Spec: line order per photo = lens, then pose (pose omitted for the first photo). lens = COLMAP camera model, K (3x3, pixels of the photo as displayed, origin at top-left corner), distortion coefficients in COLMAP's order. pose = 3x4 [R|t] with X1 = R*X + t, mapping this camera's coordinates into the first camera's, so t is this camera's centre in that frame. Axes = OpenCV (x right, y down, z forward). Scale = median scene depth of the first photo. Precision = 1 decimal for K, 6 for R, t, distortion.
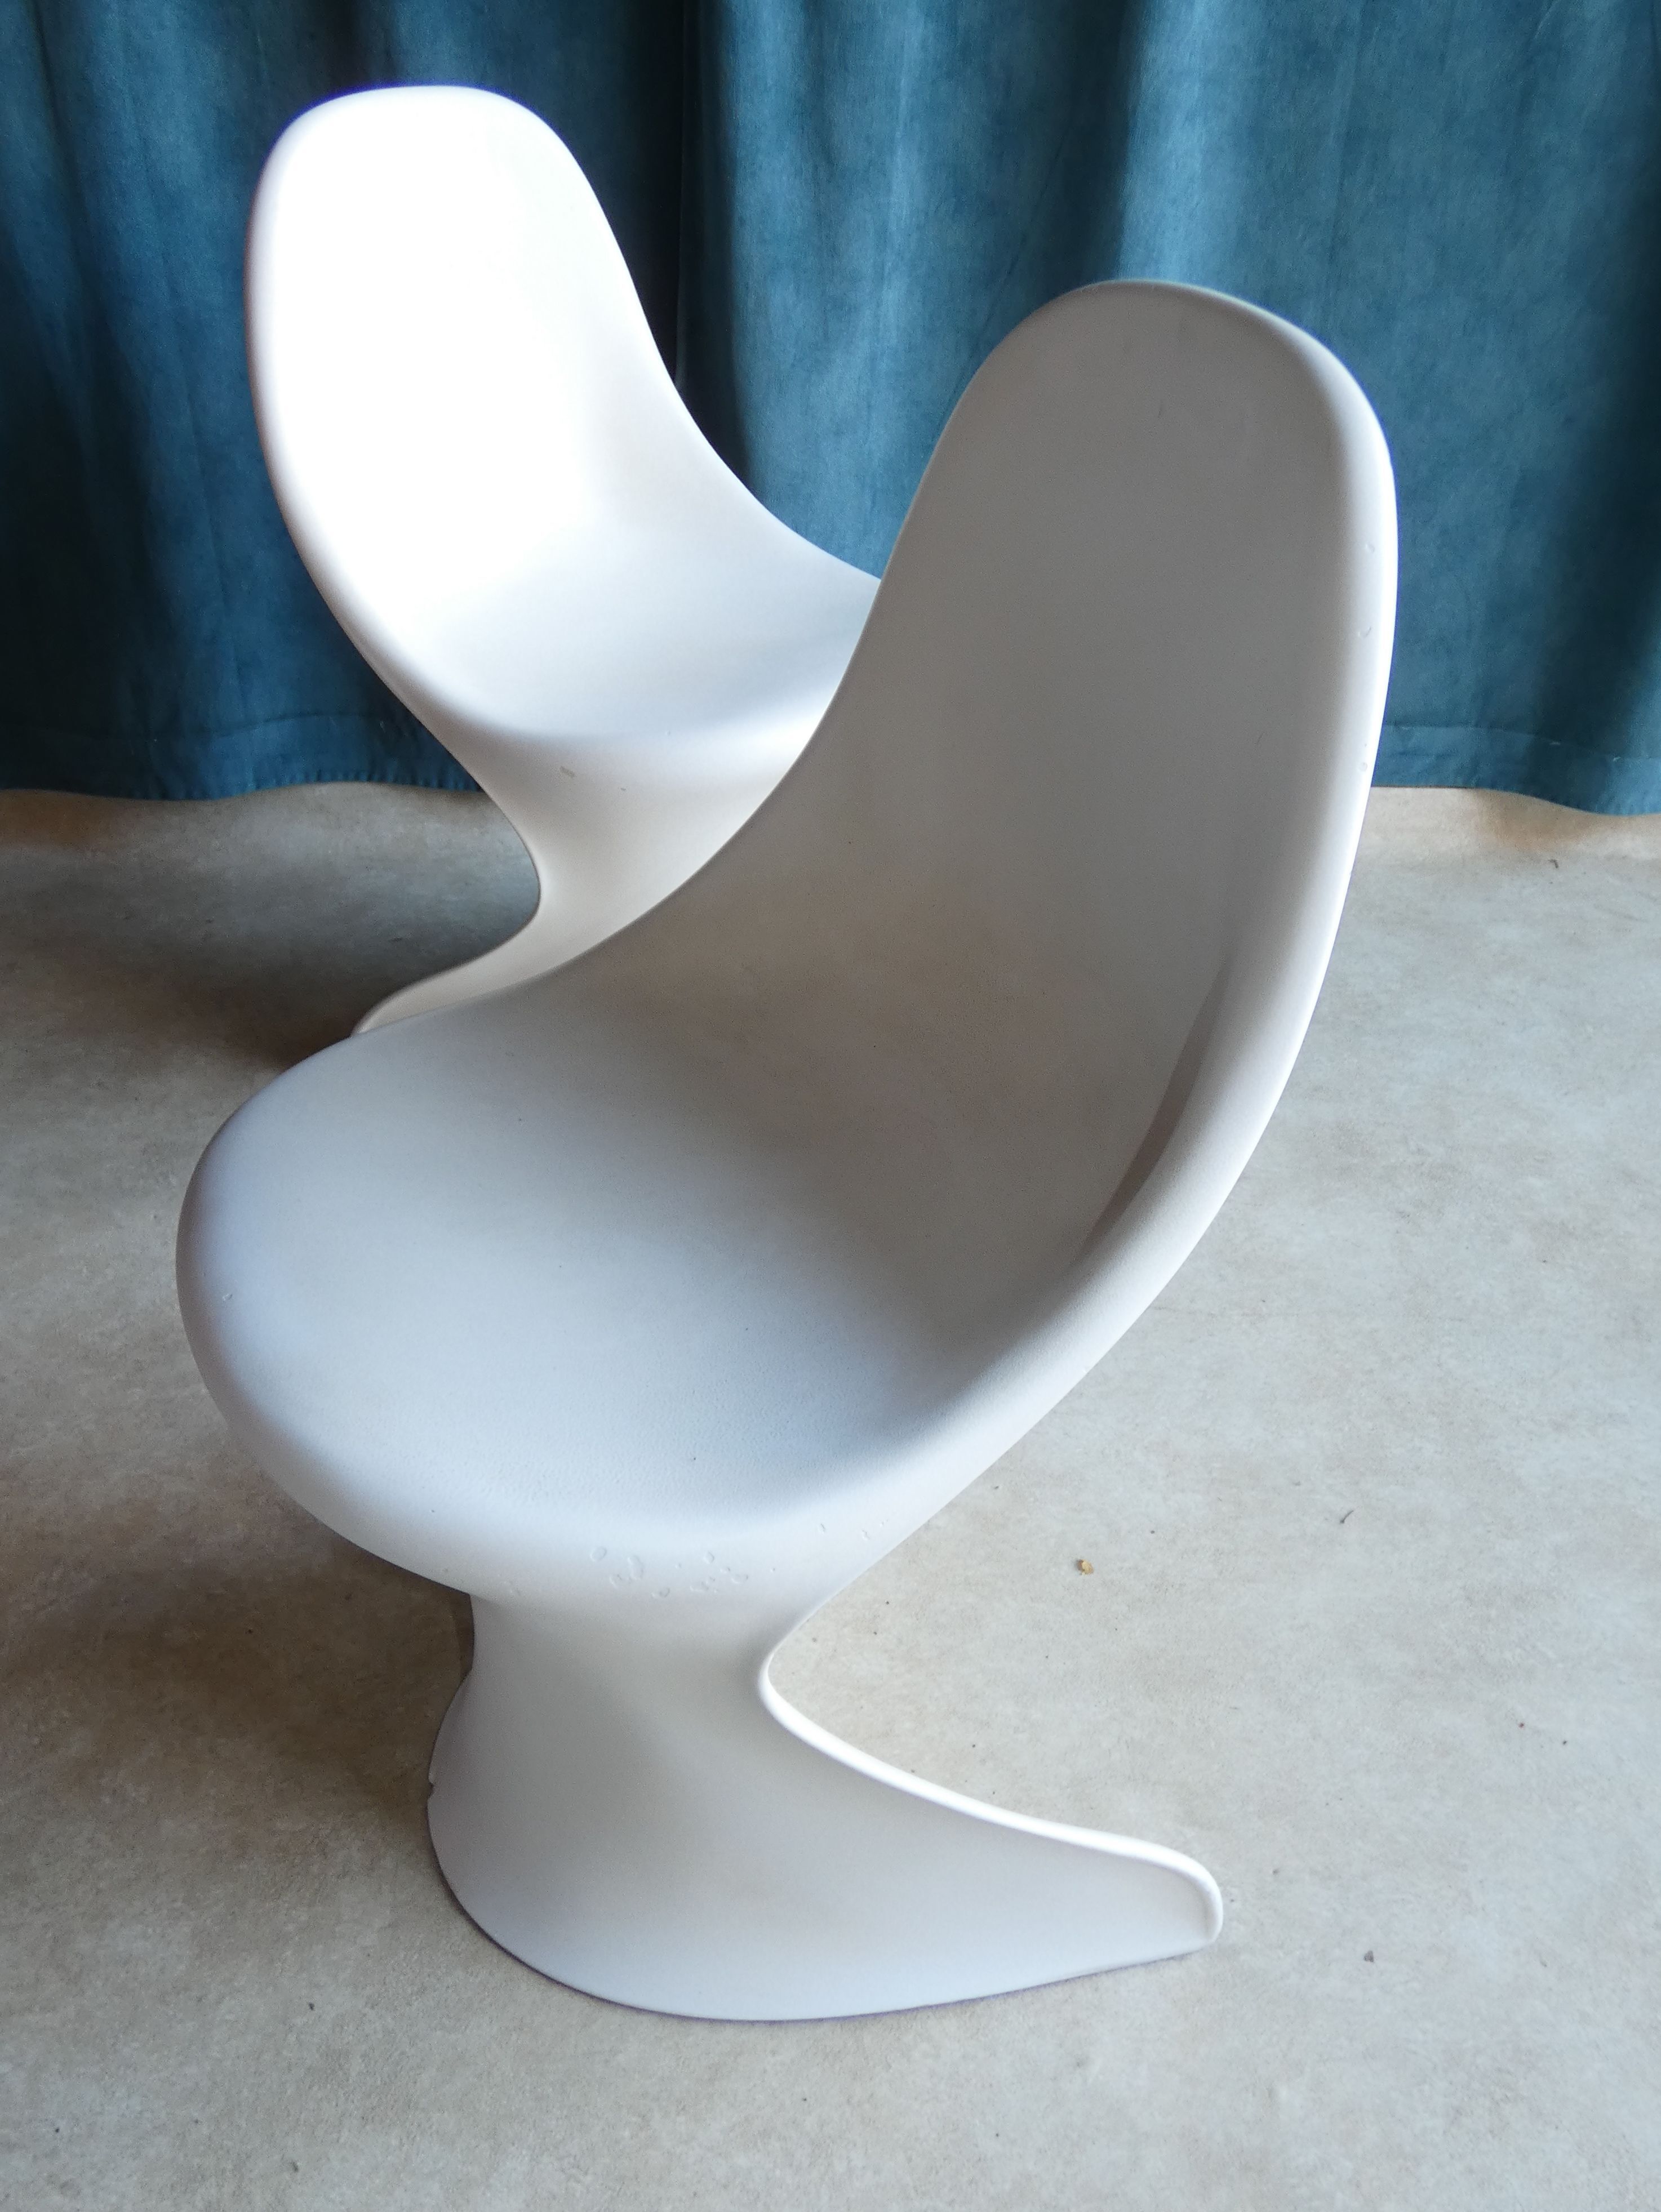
lens RADIAL K [[2016.2, 0, 864.7], [0, 2016.2, 1122.9], [0, 0, 1]] dist [-0.005903, -0.026209]
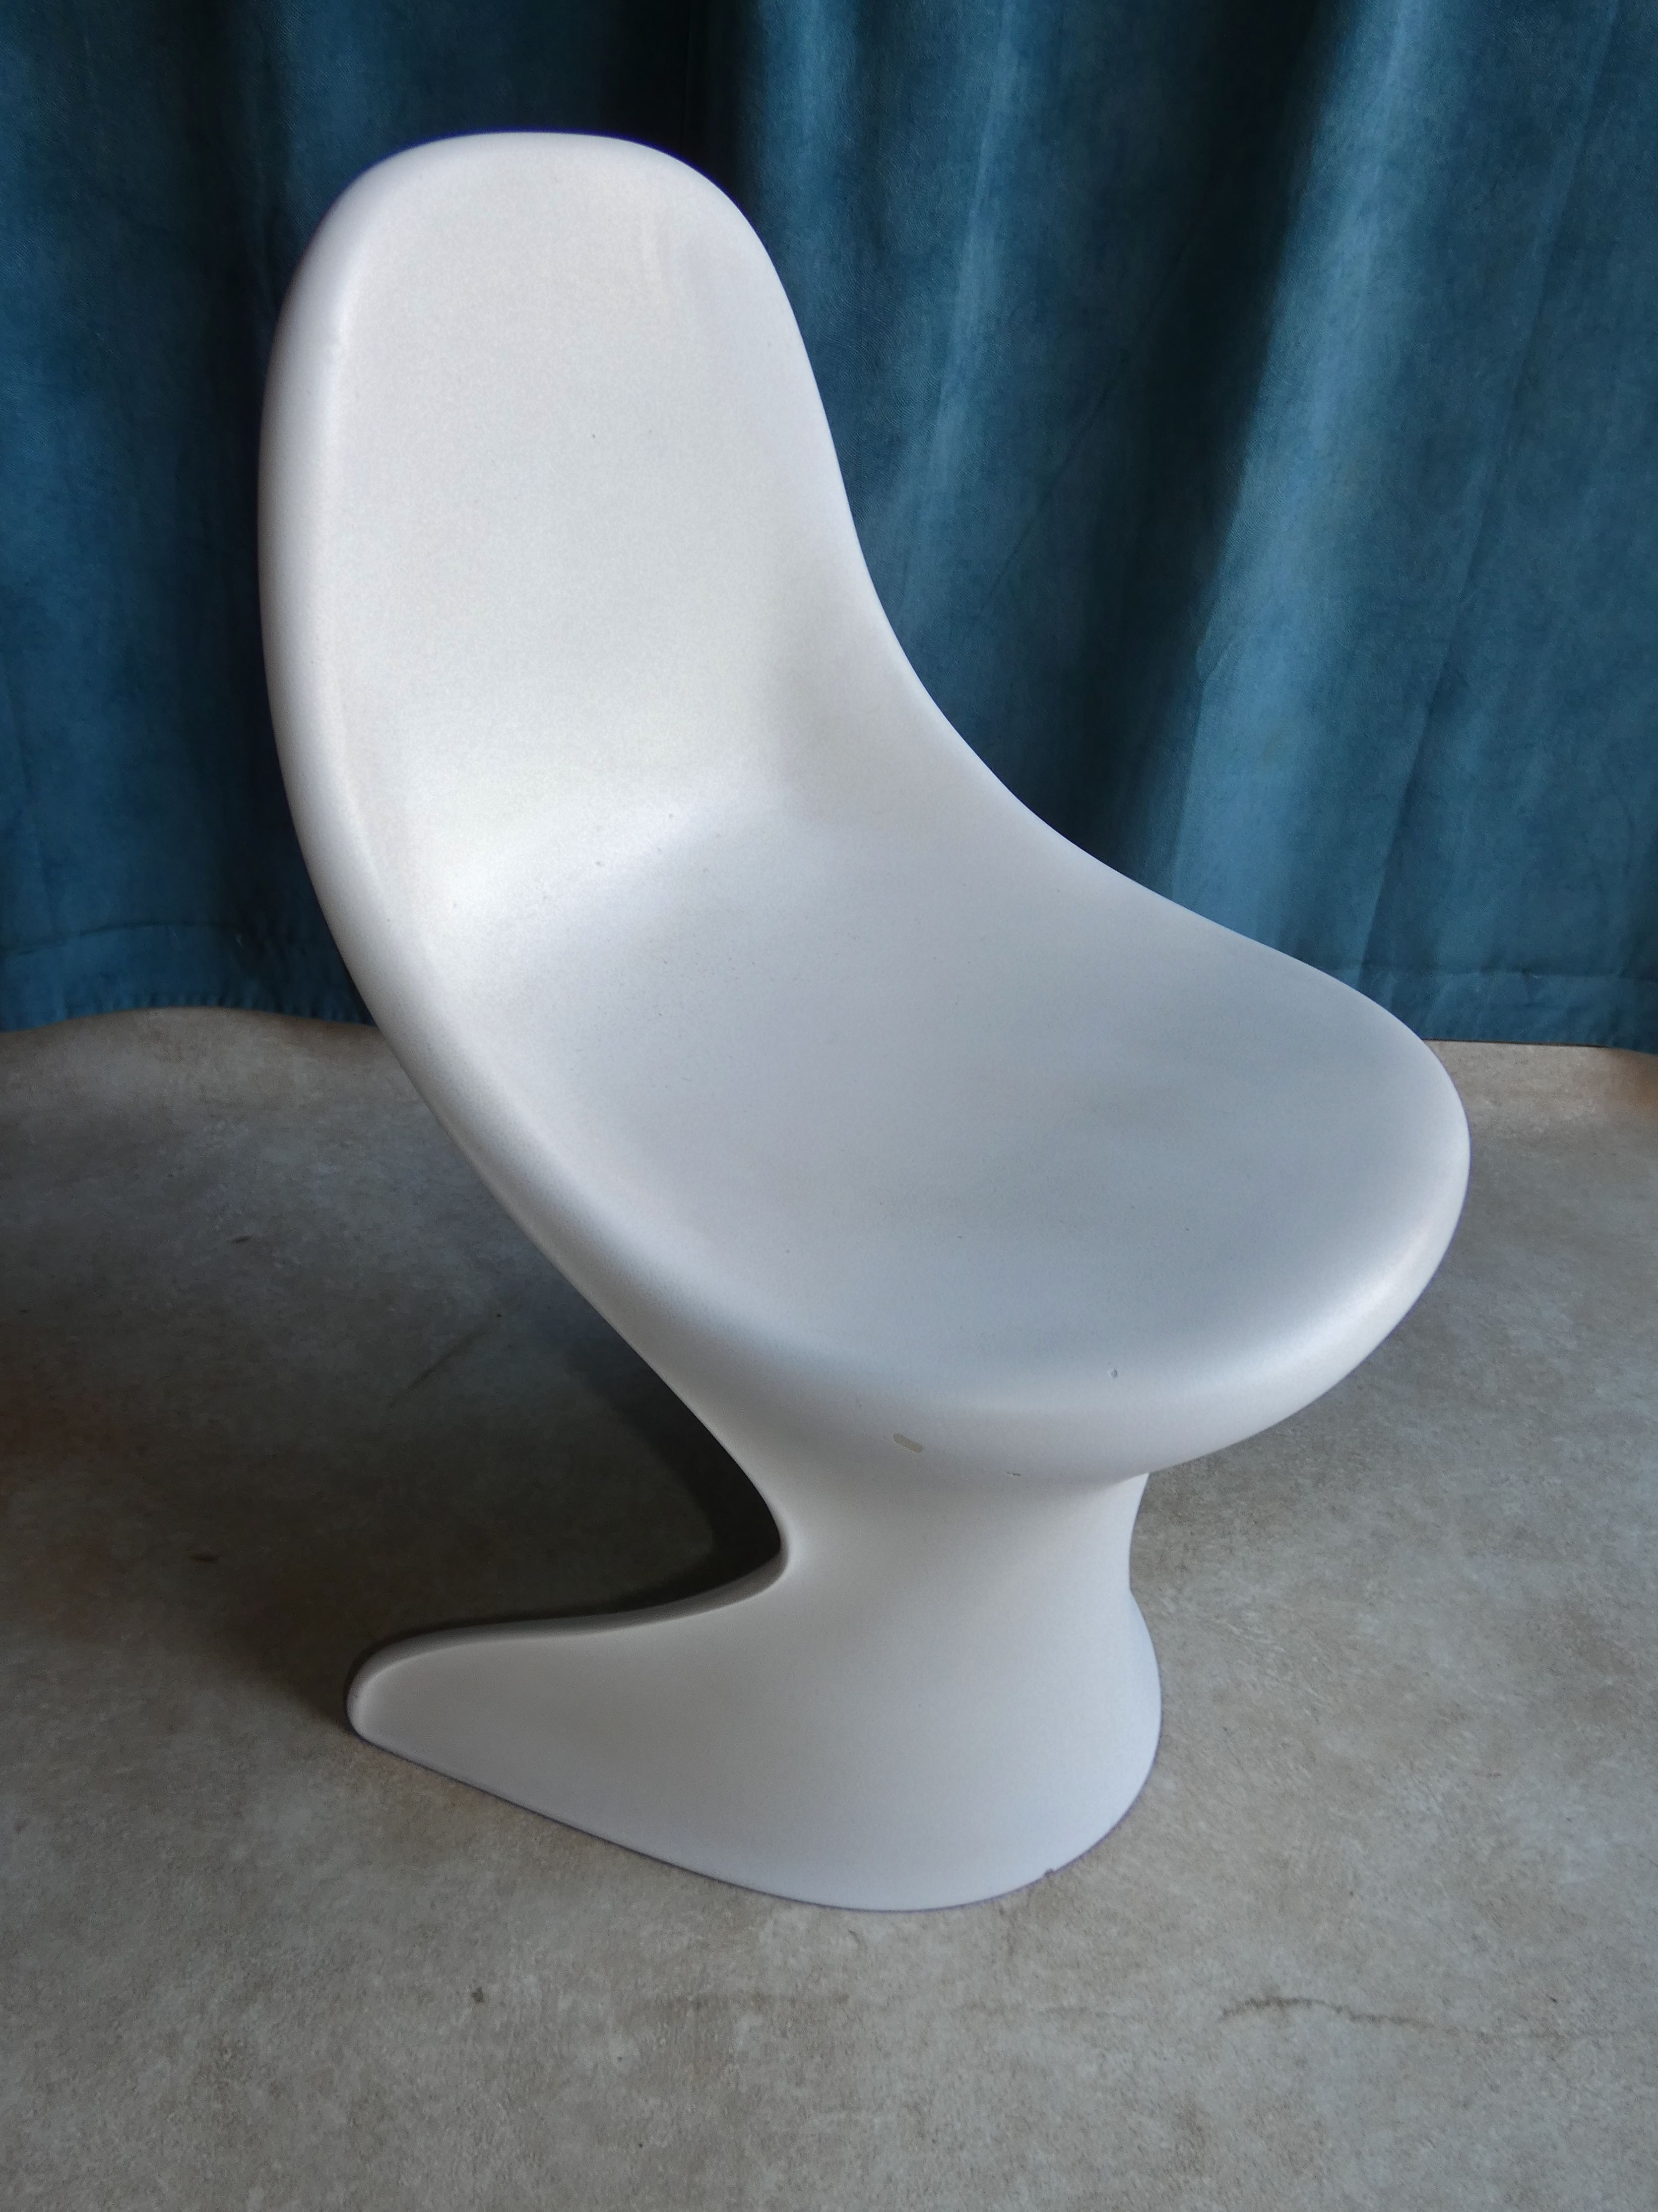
lens RADIAL K [[1679.1, 0, 781.5], [0, 1679.1, 947.0], [0, 0, 1]] dist [-0.011253, 0.000175]
pose [[0.998550, 0.030451, 0.044398, -0.069899], [-0.027284, 0.997155, -0.070263, -0.174973], [-0.046411, 0.068950, 0.996540, 0.401010]]
